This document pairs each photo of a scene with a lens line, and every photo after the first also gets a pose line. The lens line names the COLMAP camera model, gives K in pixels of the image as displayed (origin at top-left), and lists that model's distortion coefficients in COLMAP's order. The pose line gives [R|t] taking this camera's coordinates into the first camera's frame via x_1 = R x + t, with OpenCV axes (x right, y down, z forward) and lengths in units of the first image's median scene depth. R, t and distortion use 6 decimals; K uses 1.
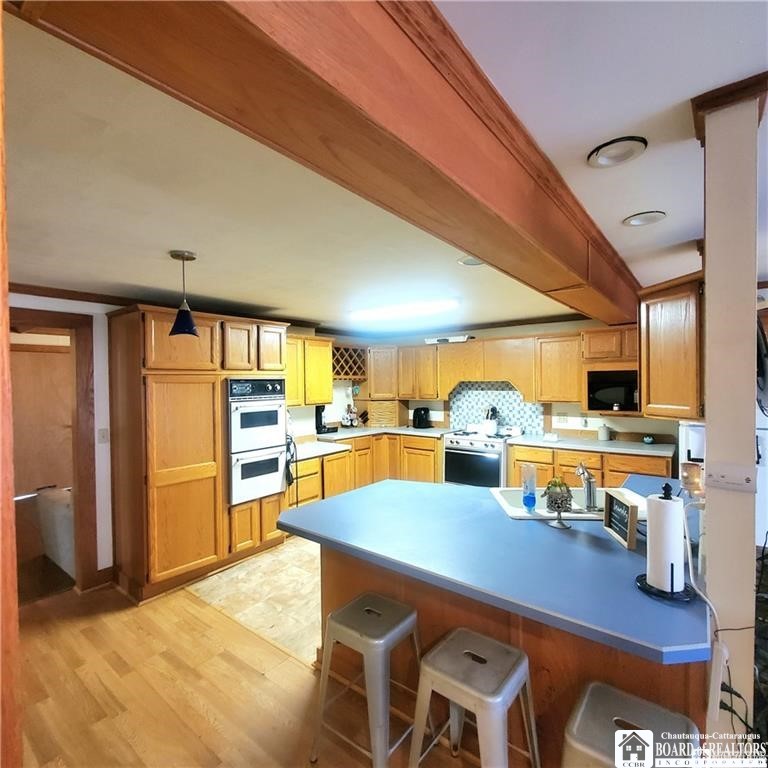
lens RADIAL K [[406.6, 0, 386.6], [0, 406.6, 383.4], [0, 0, 1]] dist [-0.000486, -0.003092]
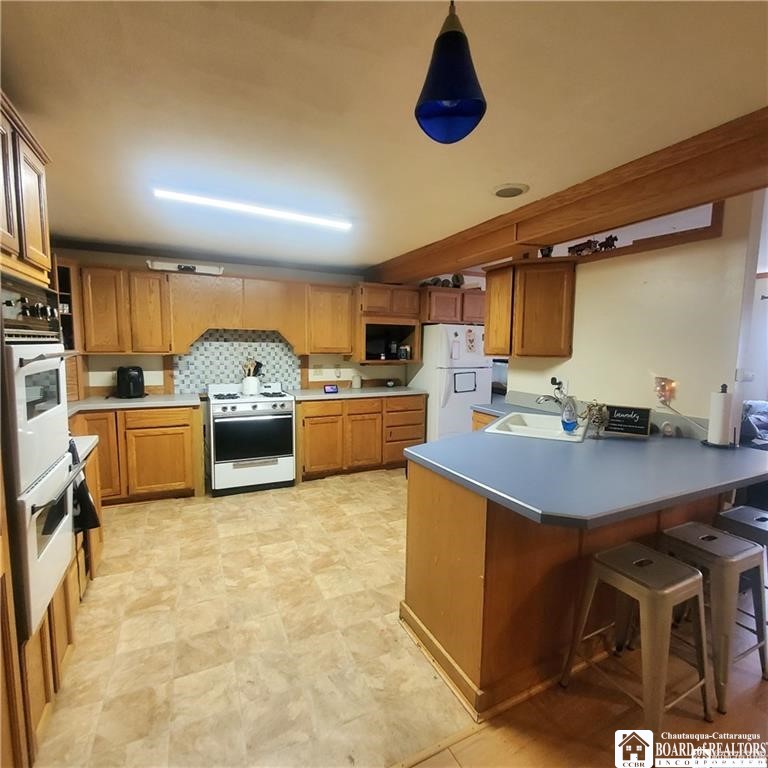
lens RADIAL K [[406.6, 0, 388.4], [0, 406.6, 384.5], [0, 0, 1]] dist [-0.000486, -0.003092]
pose [[0.430165, -0.069685, 0.900057, -0.484764], [-0.013587, 0.996404, 0.083638, 0.041866], [-0.902648, -0.048207, 0.427671, 0.516385]]
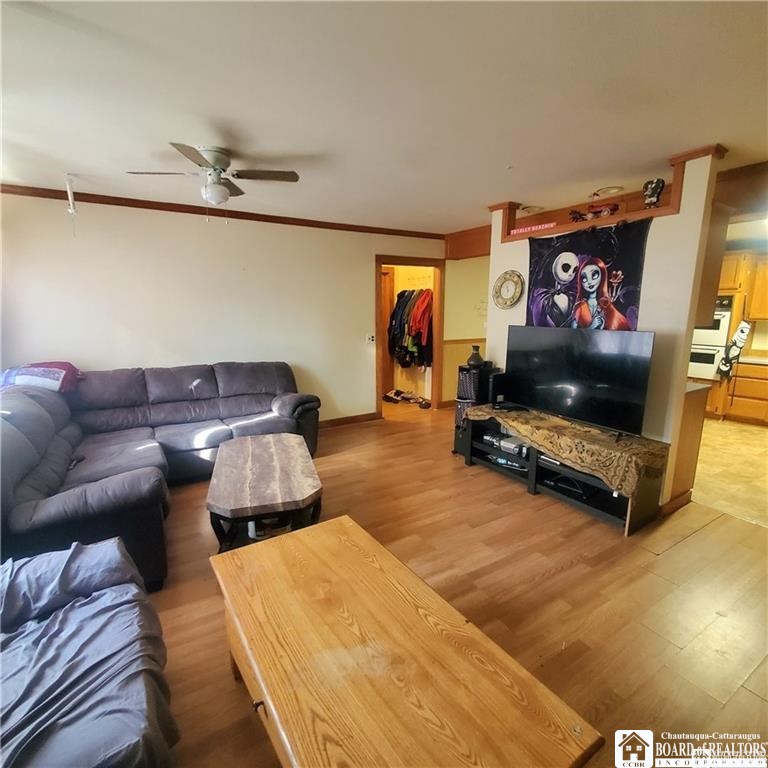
lens RADIAL K [[406.6, 0, 378.7], [0, 406.6, 377.4], [0, 0, 1]] dist [-0.000486, -0.003092]
pose [[-0.365583, 0.185031, -0.912202, 1.400258], [0.000821, 0.980106, 0.198475, -0.013863], [0.930778, 0.071811, -0.358462, 0.427279]]
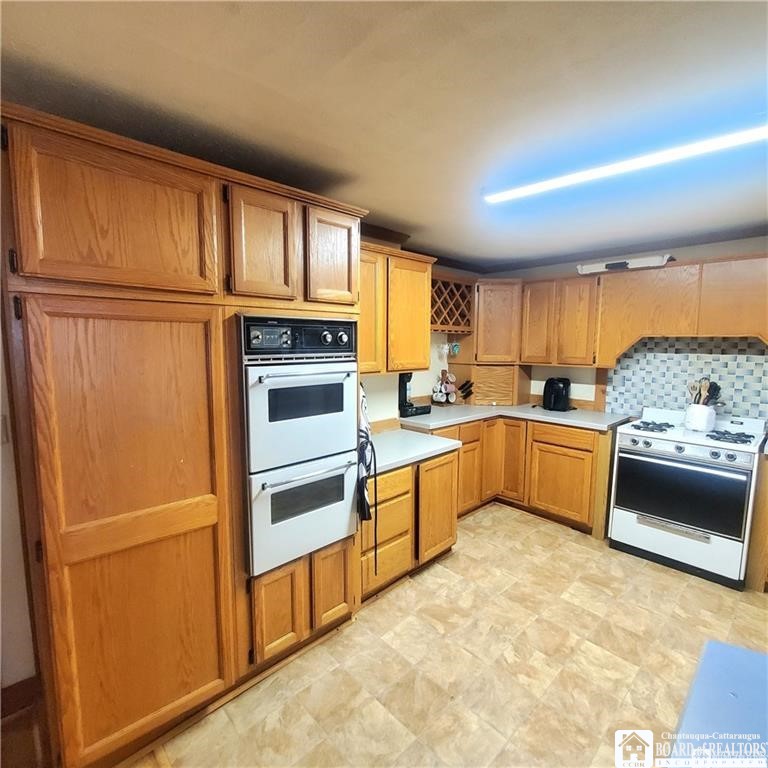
lens RADIAL K [[406.6, 0, 386.7], [0, 406.6, 385.3], [0, 0, 1]] dist [-0.000486, -0.003092]
pose [[0.990920, 0.031198, -0.130783, -0.145412], [-0.017900, 0.994659, 0.101648, 0.015817], [0.133256, -0.098384, 0.986186, 0.498342]]
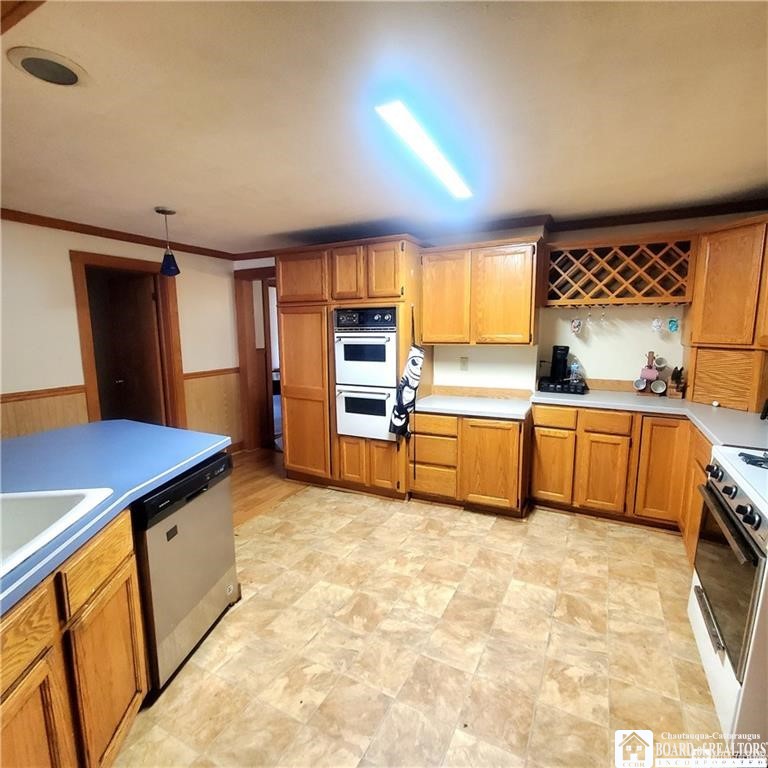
lens RADIAL K [[406.6, 0, 389.0], [0, 406.6, 385.2], [0, 0, 1]] dist [-0.000486, -0.003092]
pose [[0.194159, 0.149256, -0.969549, 0.554104], [-0.001477, 0.988401, 0.151862, 0.020013], [0.980969, -0.028054, 0.192127, 0.828451]]
